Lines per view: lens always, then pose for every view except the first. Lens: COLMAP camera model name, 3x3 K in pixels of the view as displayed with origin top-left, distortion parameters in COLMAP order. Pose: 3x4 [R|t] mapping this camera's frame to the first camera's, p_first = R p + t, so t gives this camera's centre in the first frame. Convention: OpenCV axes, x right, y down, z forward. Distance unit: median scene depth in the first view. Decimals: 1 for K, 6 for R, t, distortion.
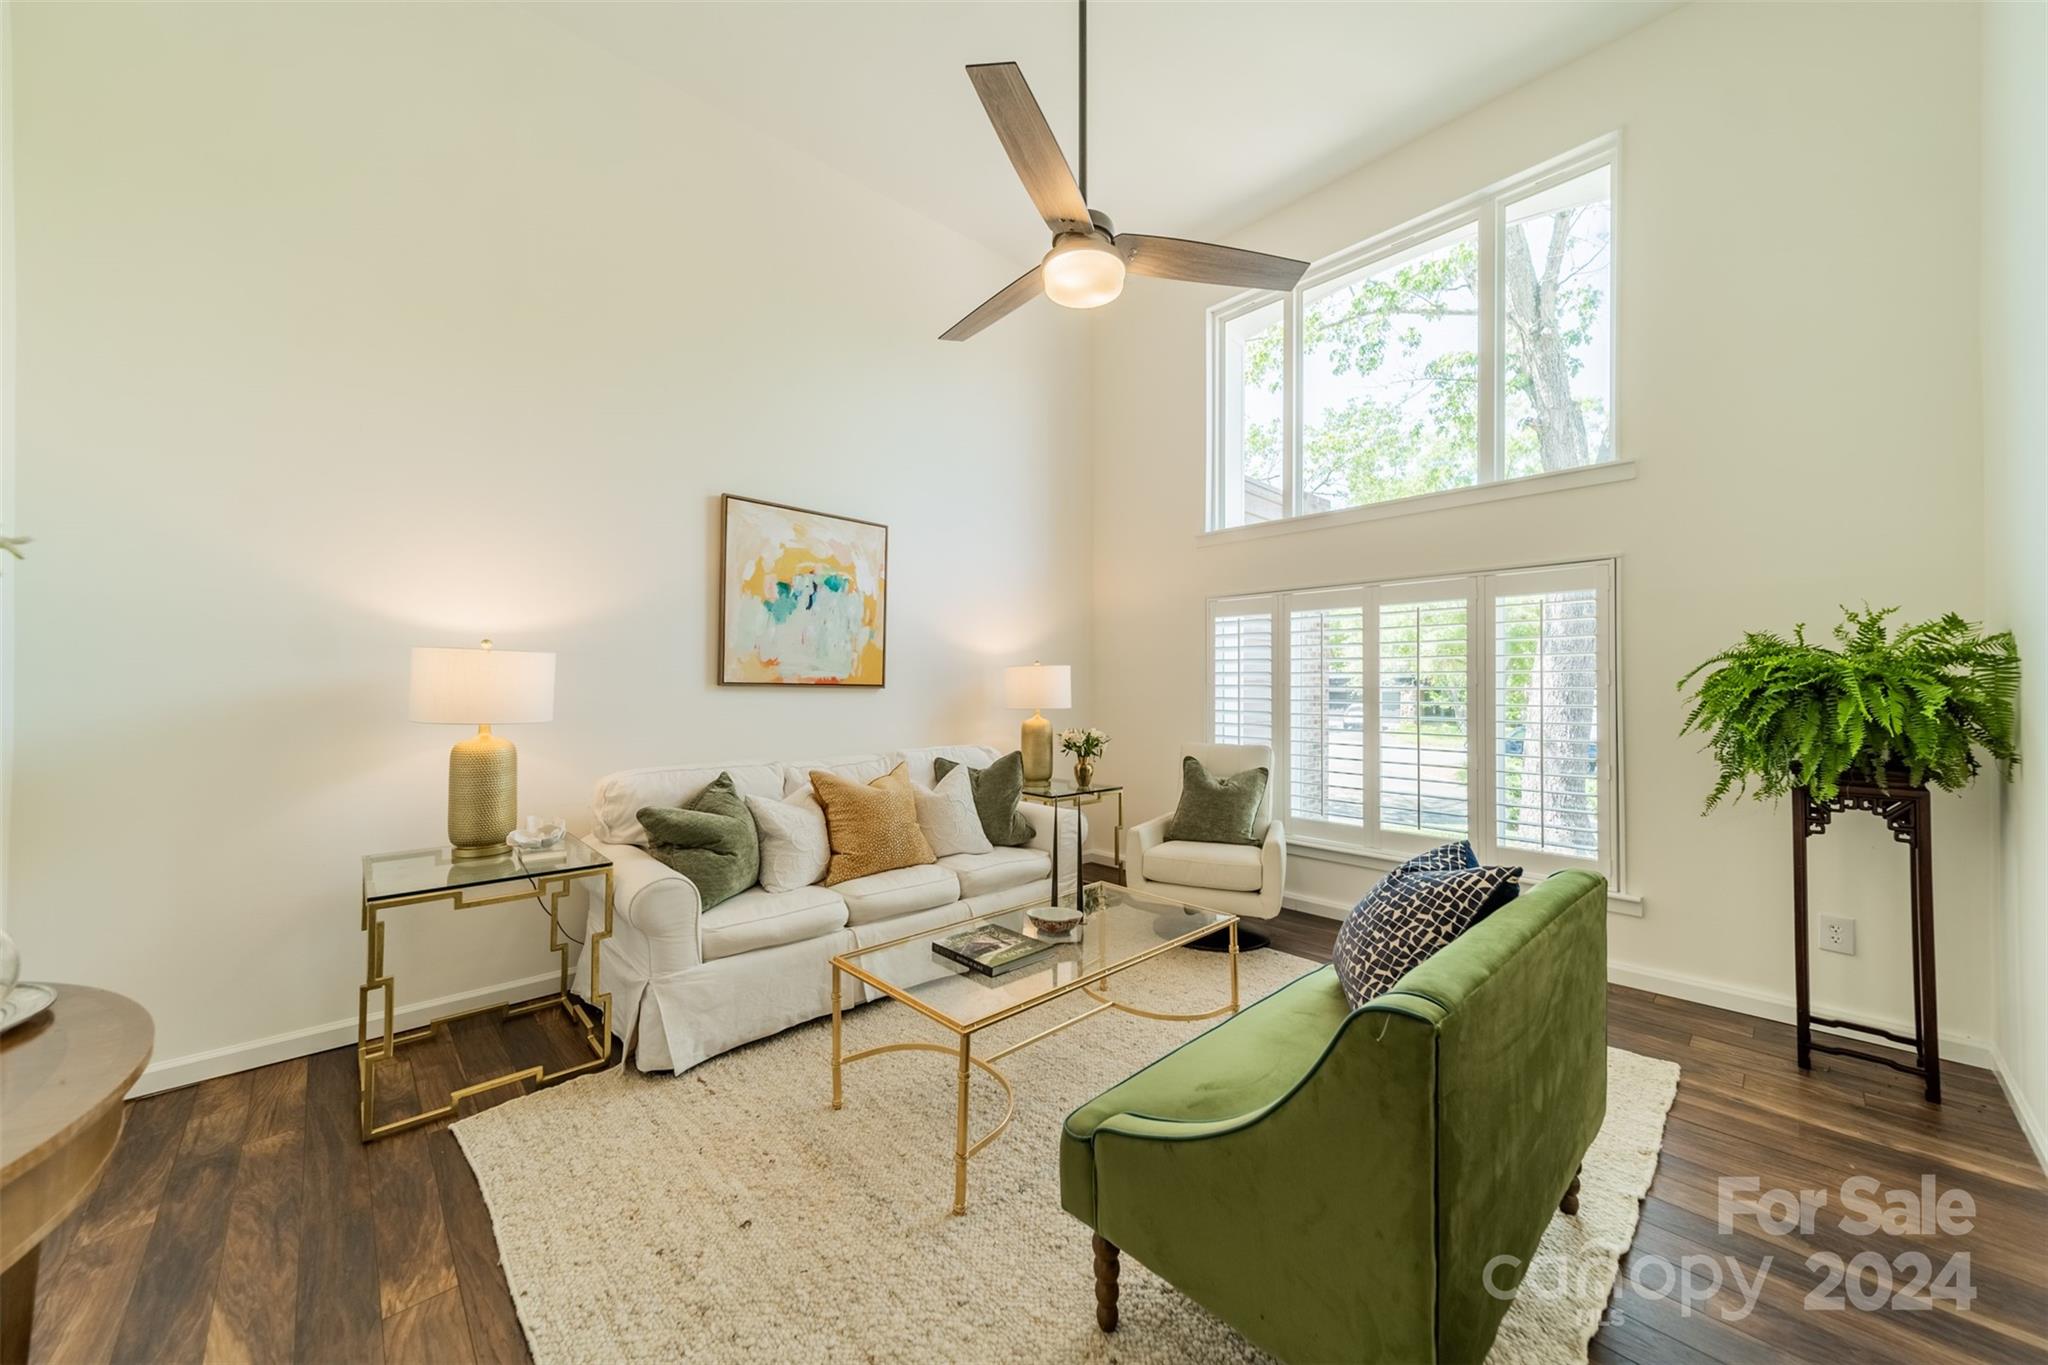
lens RADIAL K [[727.3, 0, 1026.2], [0, 727.3, 676.0], [0, 0, 1]] dist [0.006492, -0.000008]
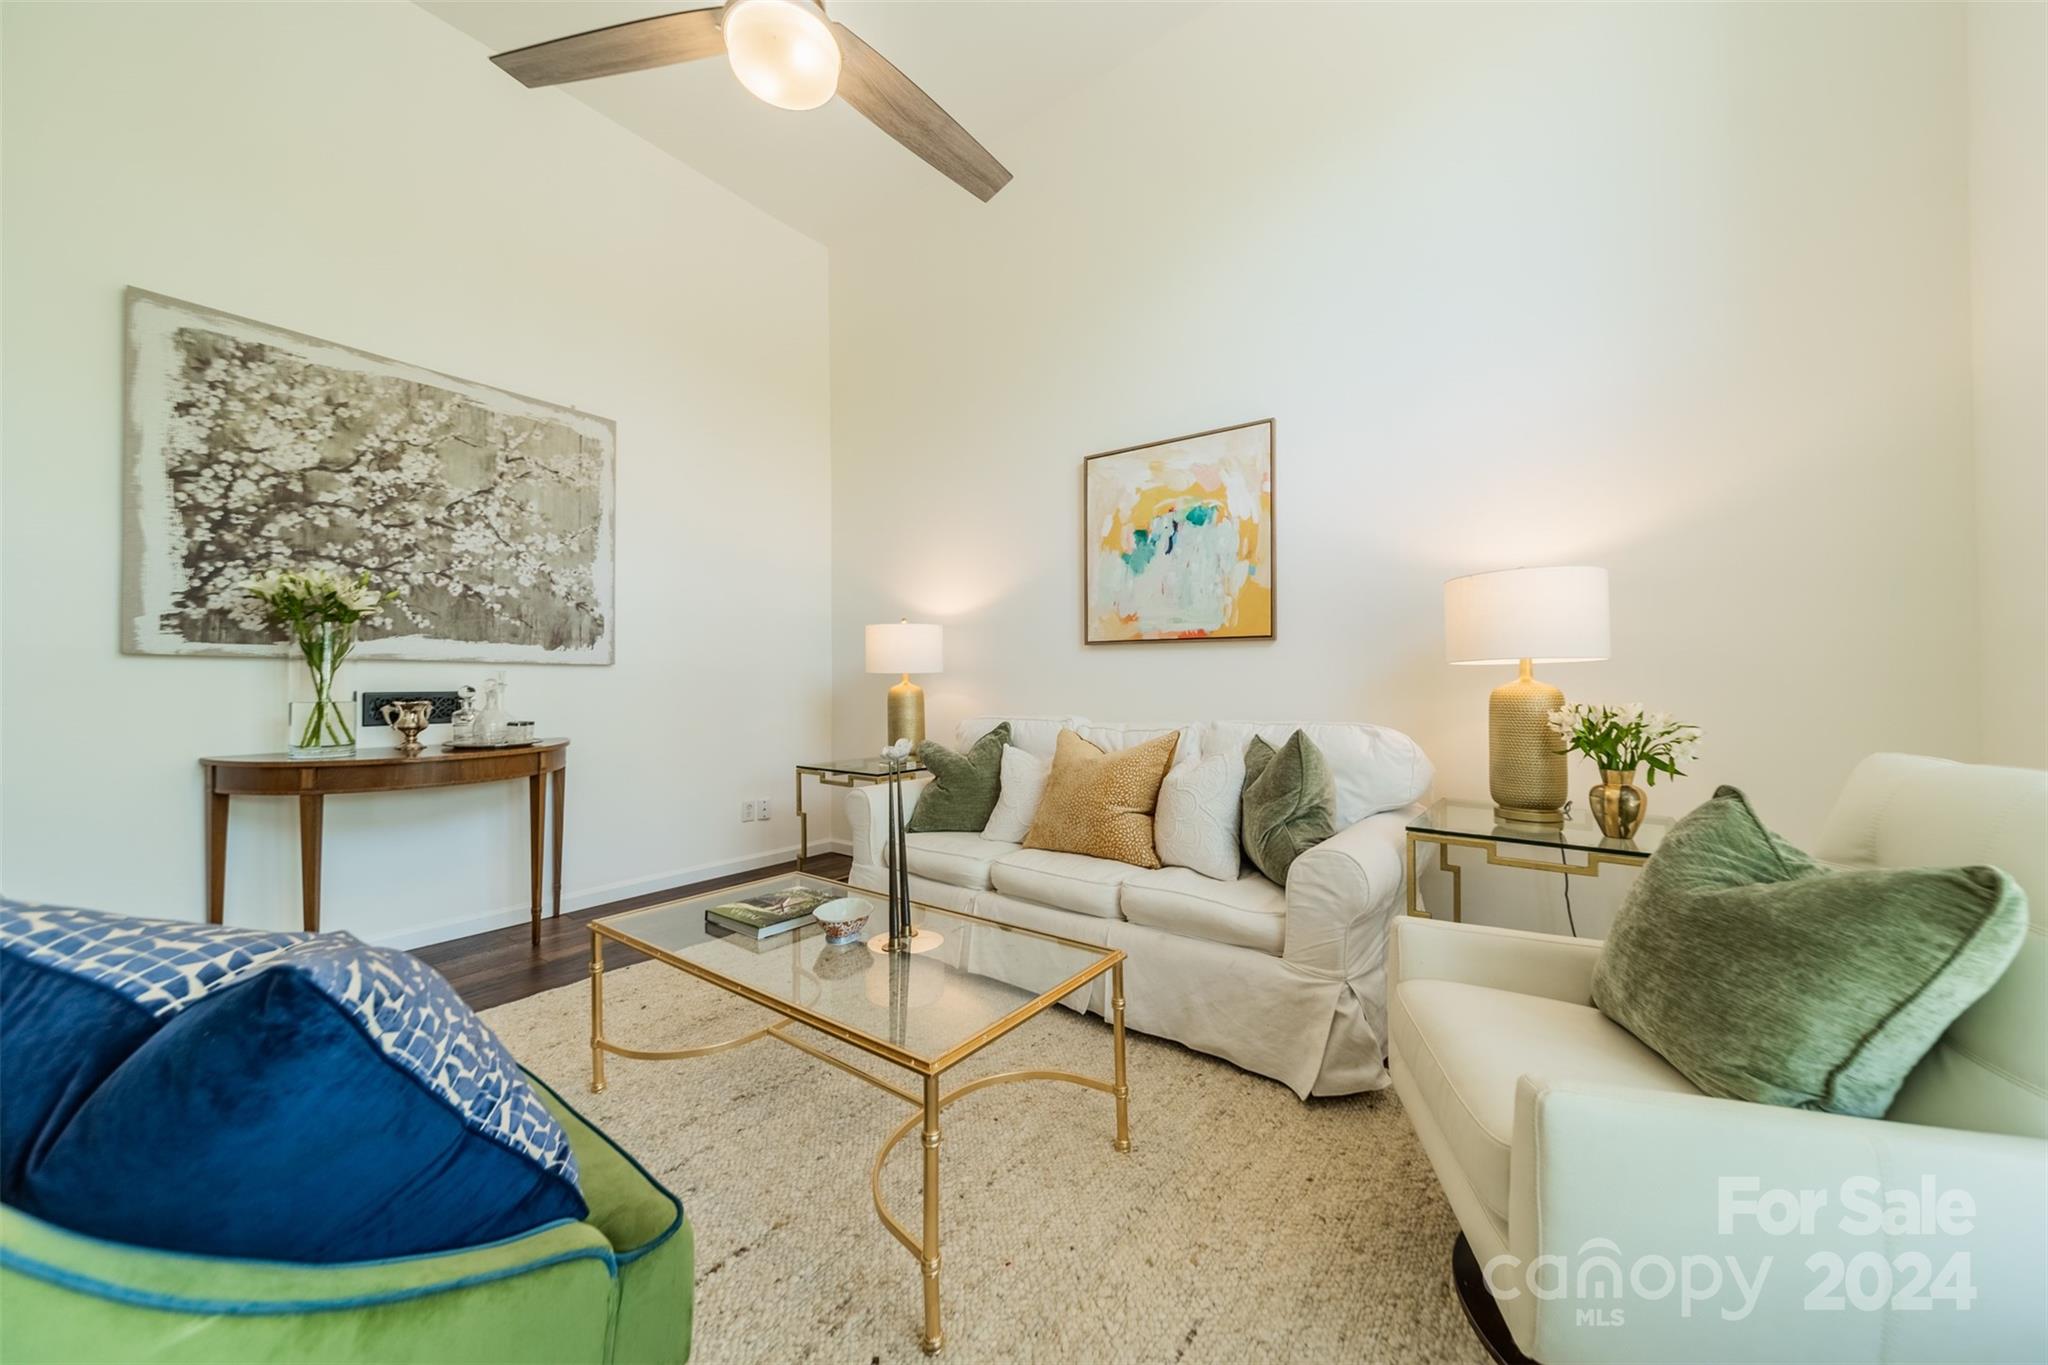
lens RADIAL K [[727.3, 0, 1026.2], [0, 727.3, 676.0], [0, 0, 1]] dist [0.006492, -0.000008]
pose [[0.167126, -0.013296, -0.985846, 0.527658], [0.019413, 0.999760, -0.010193, 0.060255], [0.985744, -0.017435, 0.167344, 0.683232]]
